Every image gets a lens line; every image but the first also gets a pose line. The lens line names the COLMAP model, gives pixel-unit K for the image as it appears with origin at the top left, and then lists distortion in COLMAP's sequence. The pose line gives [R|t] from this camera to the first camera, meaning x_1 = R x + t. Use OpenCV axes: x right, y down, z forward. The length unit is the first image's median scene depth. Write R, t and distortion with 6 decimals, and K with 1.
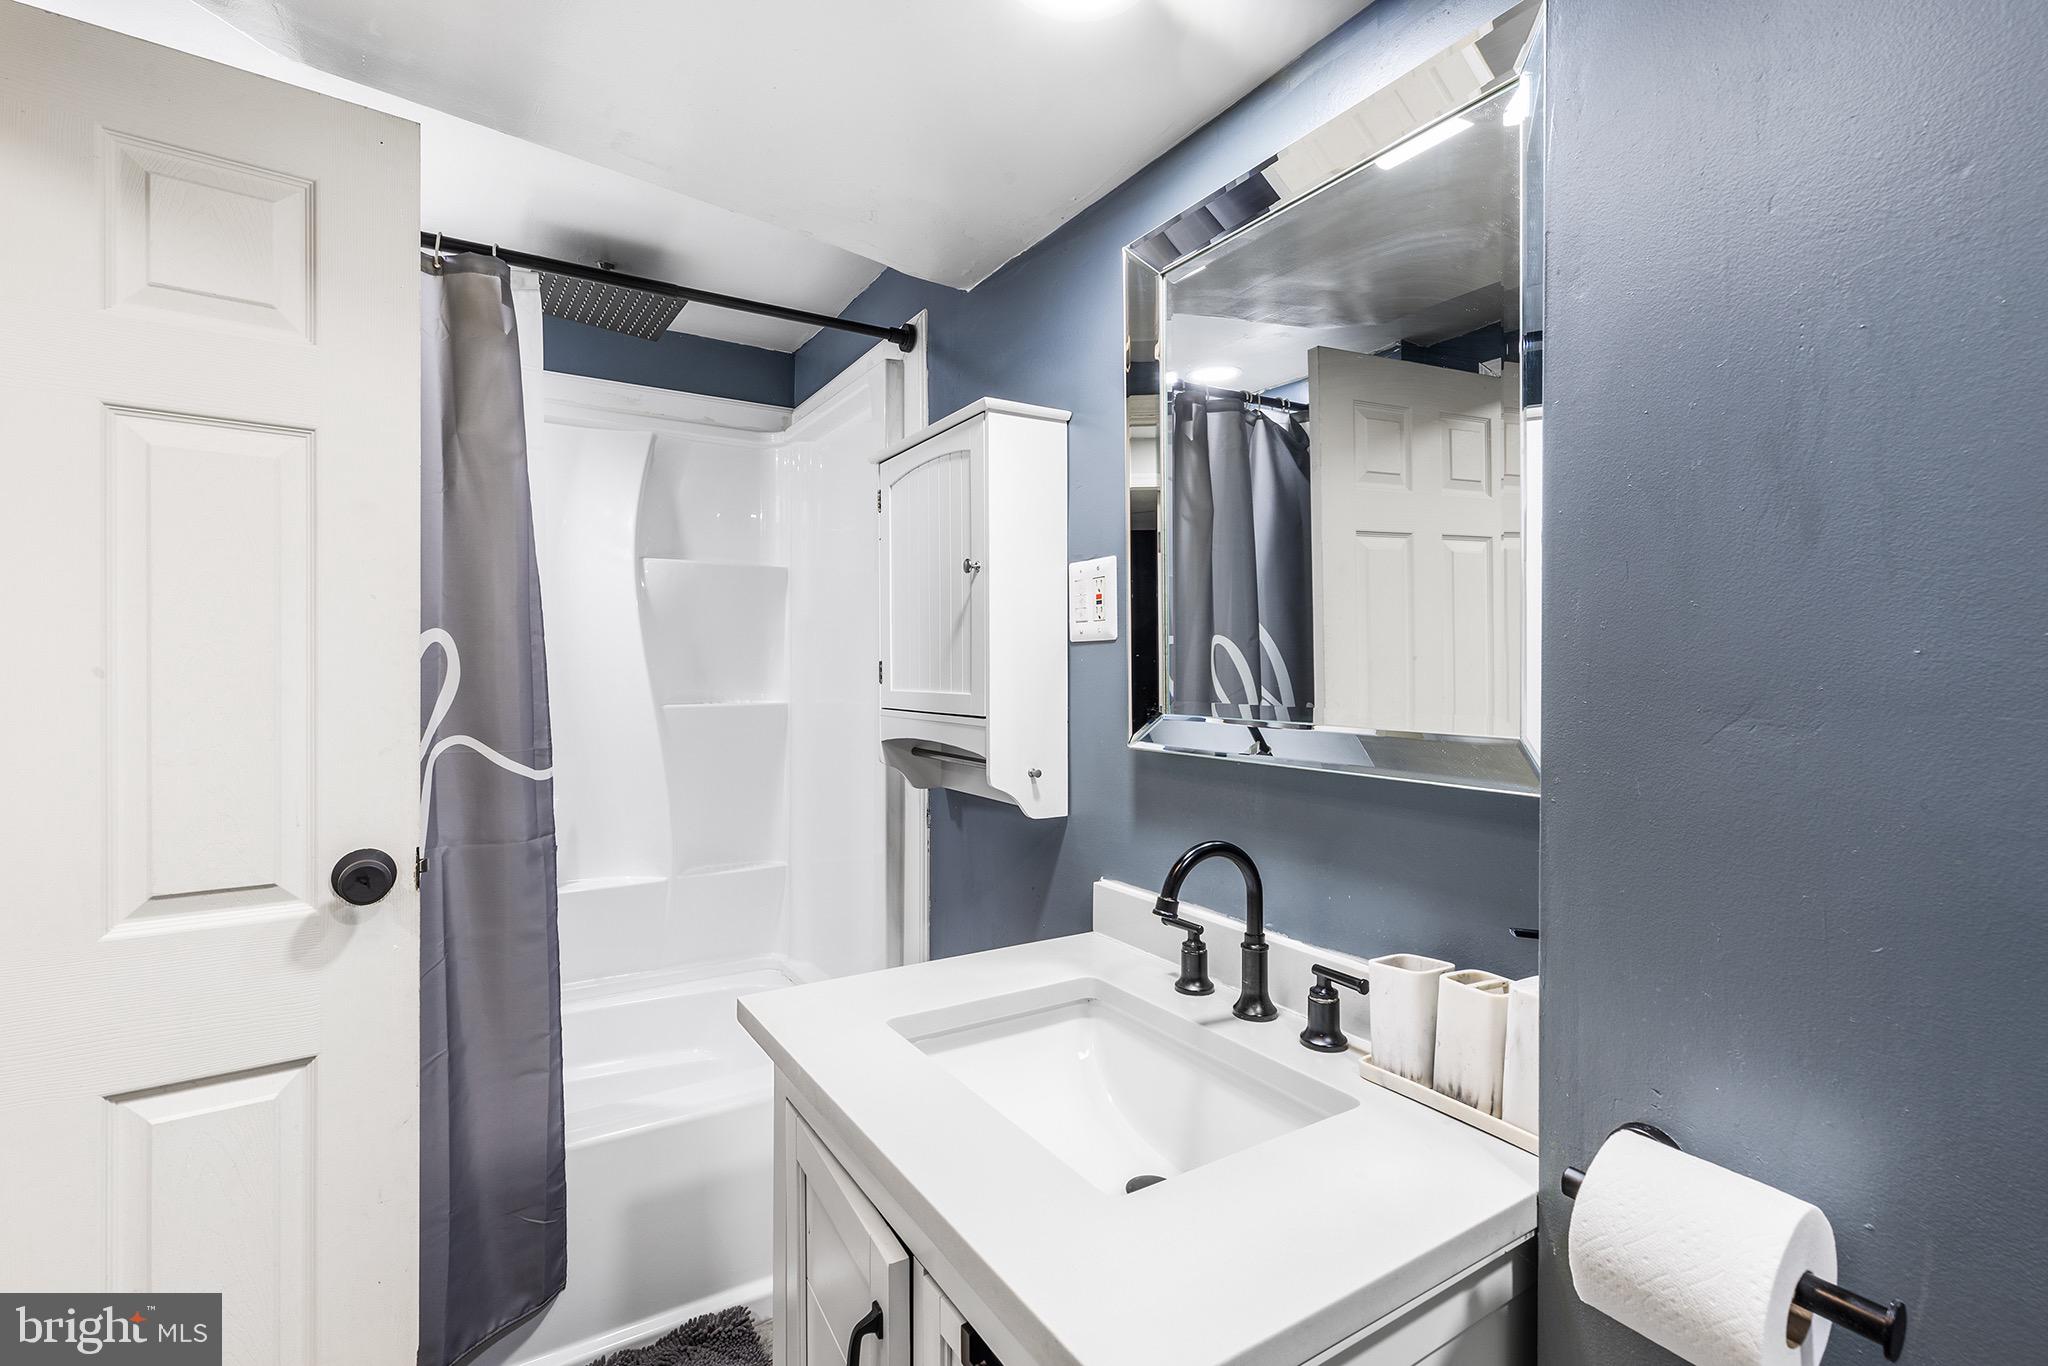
lens RADIAL K [[926.3, 0, 1027.6], [0, 926.3, 669.5], [0, 0, 1]] dist [0.000458, -0.000037]
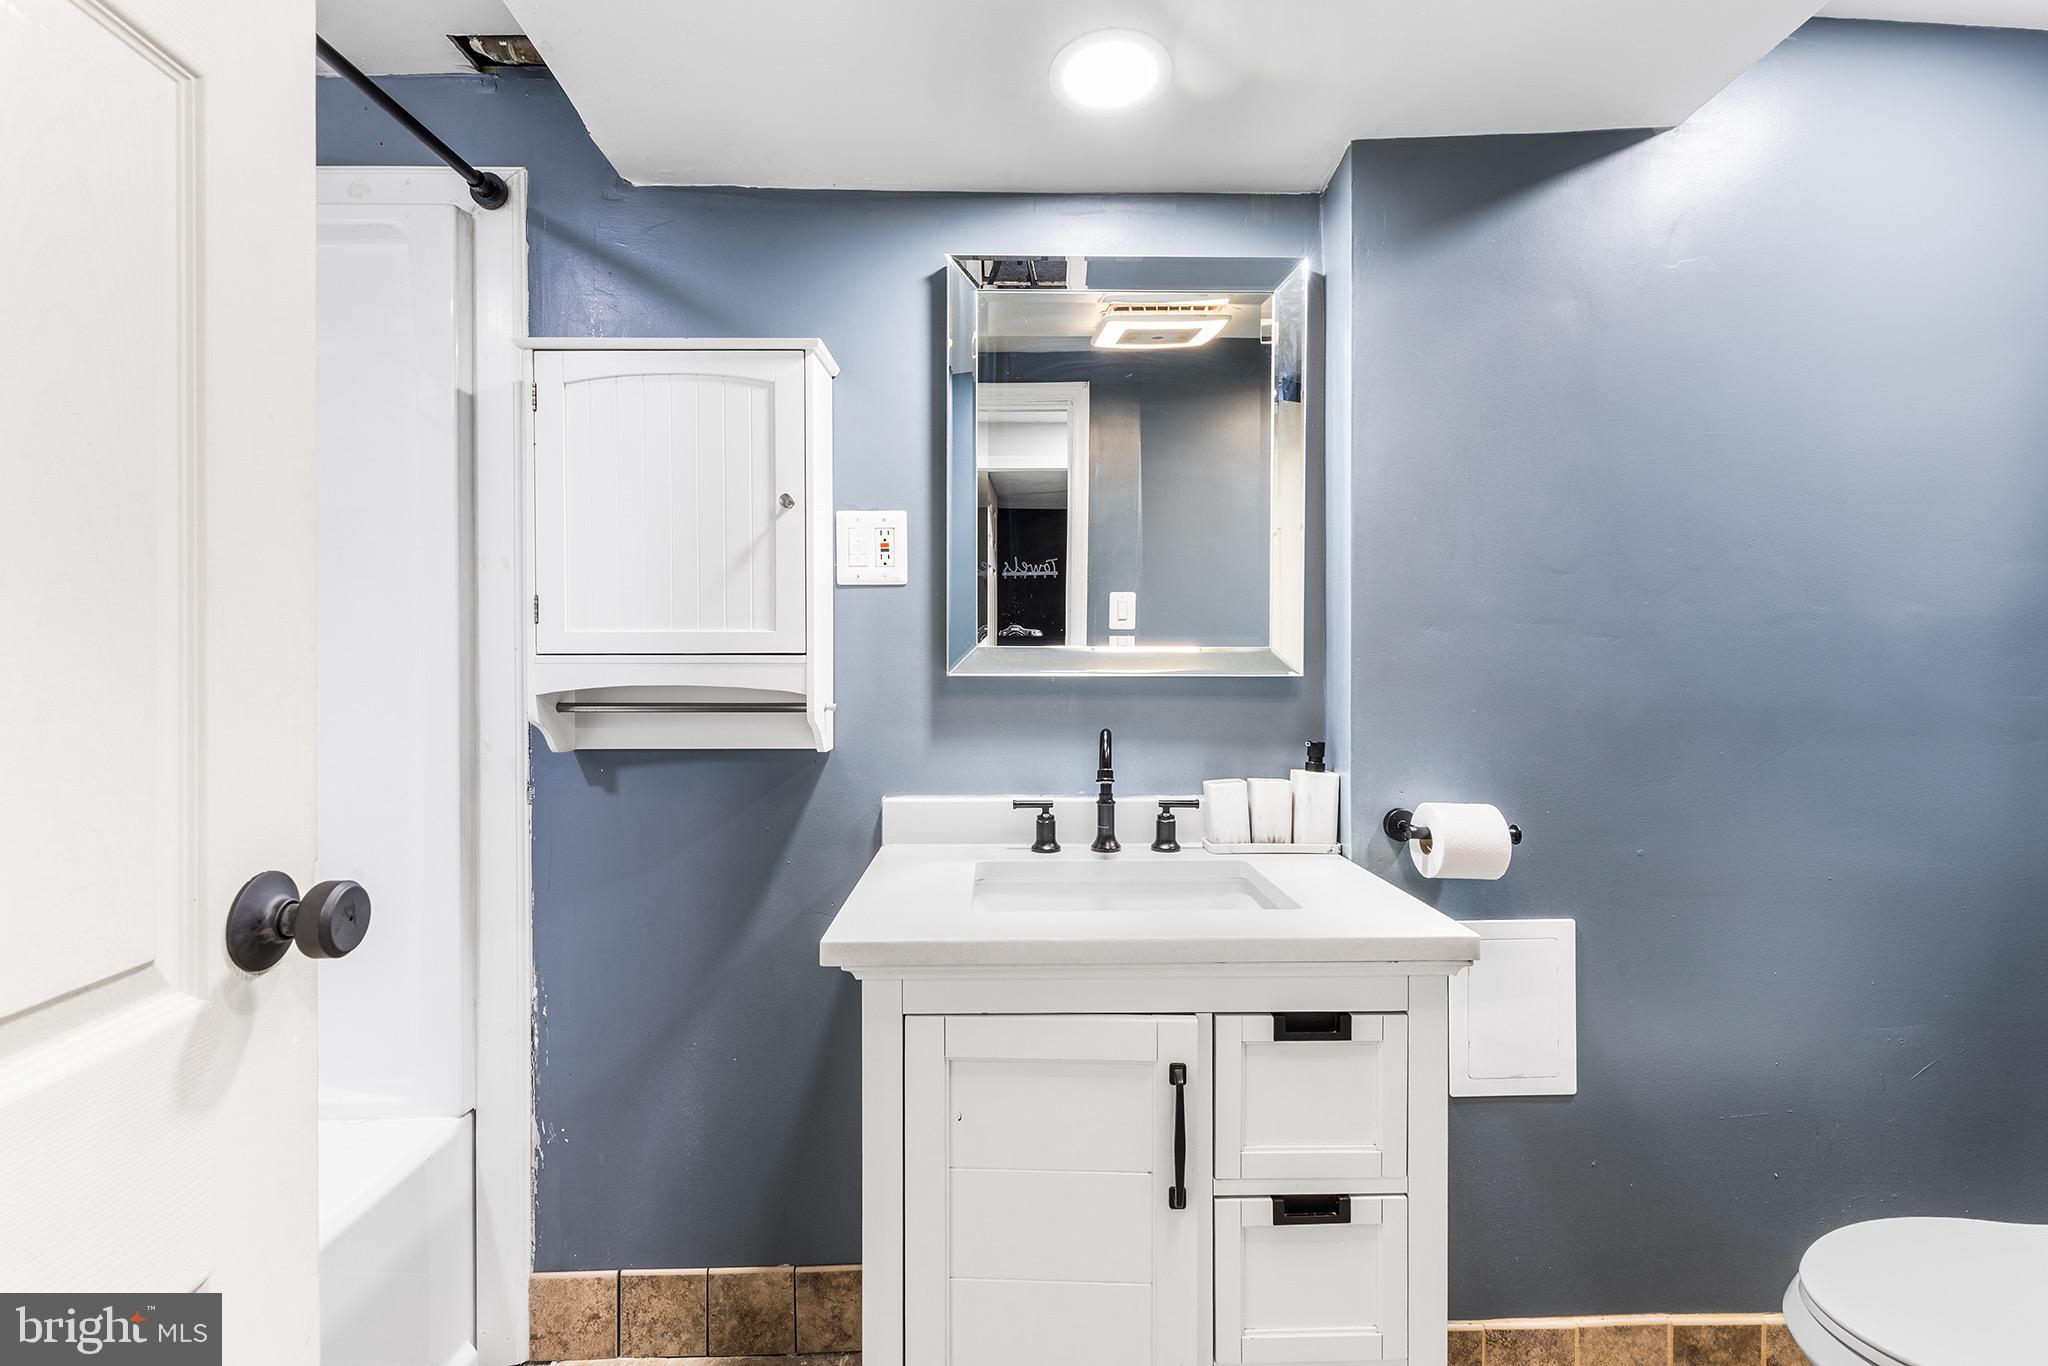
lens RADIAL K [[926.9, 0, 1023.3], [0, 926.9, 655.0], [0, 0, 1]] dist [0.000488, 0.000191]
pose [[0.519152, 0.001280, 0.854681, -0.796395], [0.000106, 0.999999, -0.001562, 0.055800], [-0.854682, 0.000901, 0.519151, 0.278131]]
